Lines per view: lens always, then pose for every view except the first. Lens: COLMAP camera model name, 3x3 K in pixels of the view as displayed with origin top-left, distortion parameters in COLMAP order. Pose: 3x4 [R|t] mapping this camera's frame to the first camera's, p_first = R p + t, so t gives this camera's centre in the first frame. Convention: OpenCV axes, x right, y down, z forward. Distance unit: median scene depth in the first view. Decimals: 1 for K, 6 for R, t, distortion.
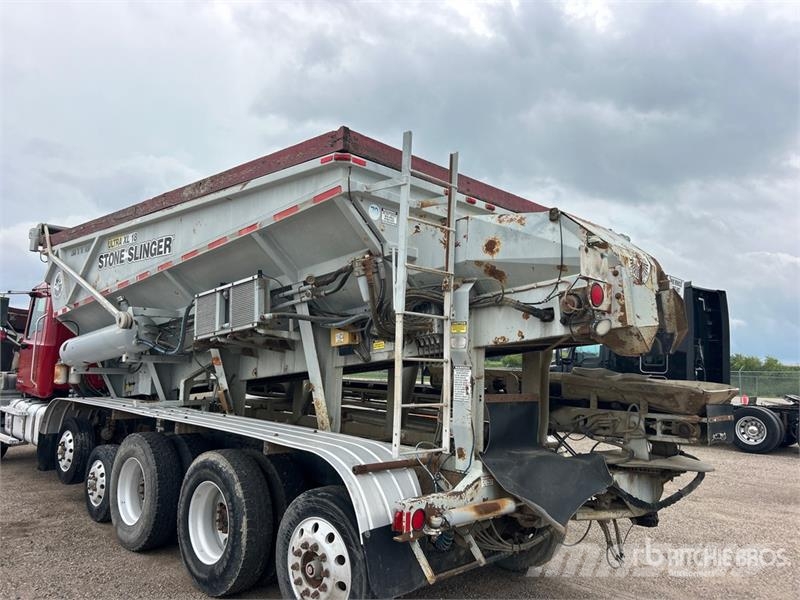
lens RADIAL K [[584.2, 0, 425.0], [0, 584.2, 305.0], [0, 0, 1]] dist [0.088775, -0.114347]
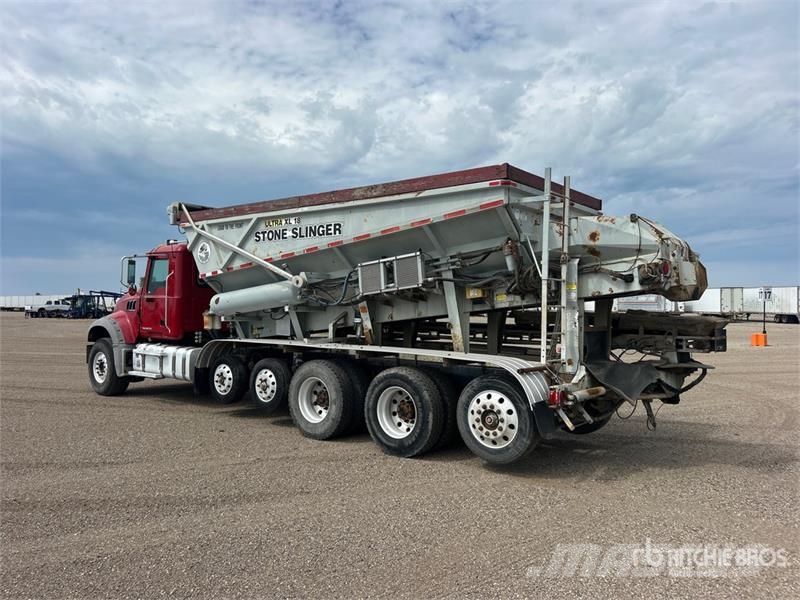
lens RADIAL K [[584.2, 0, 422.2], [0, 584.2, 306.9], [0, 0, 1]] dist [0.088775, -0.114347]
pose [[0.995056, -0.018698, 0.097539, -0.454864], [0.009285, 0.995330, 0.096081, -0.058119], [-0.098880, -0.094701, 0.990583, -0.516554]]
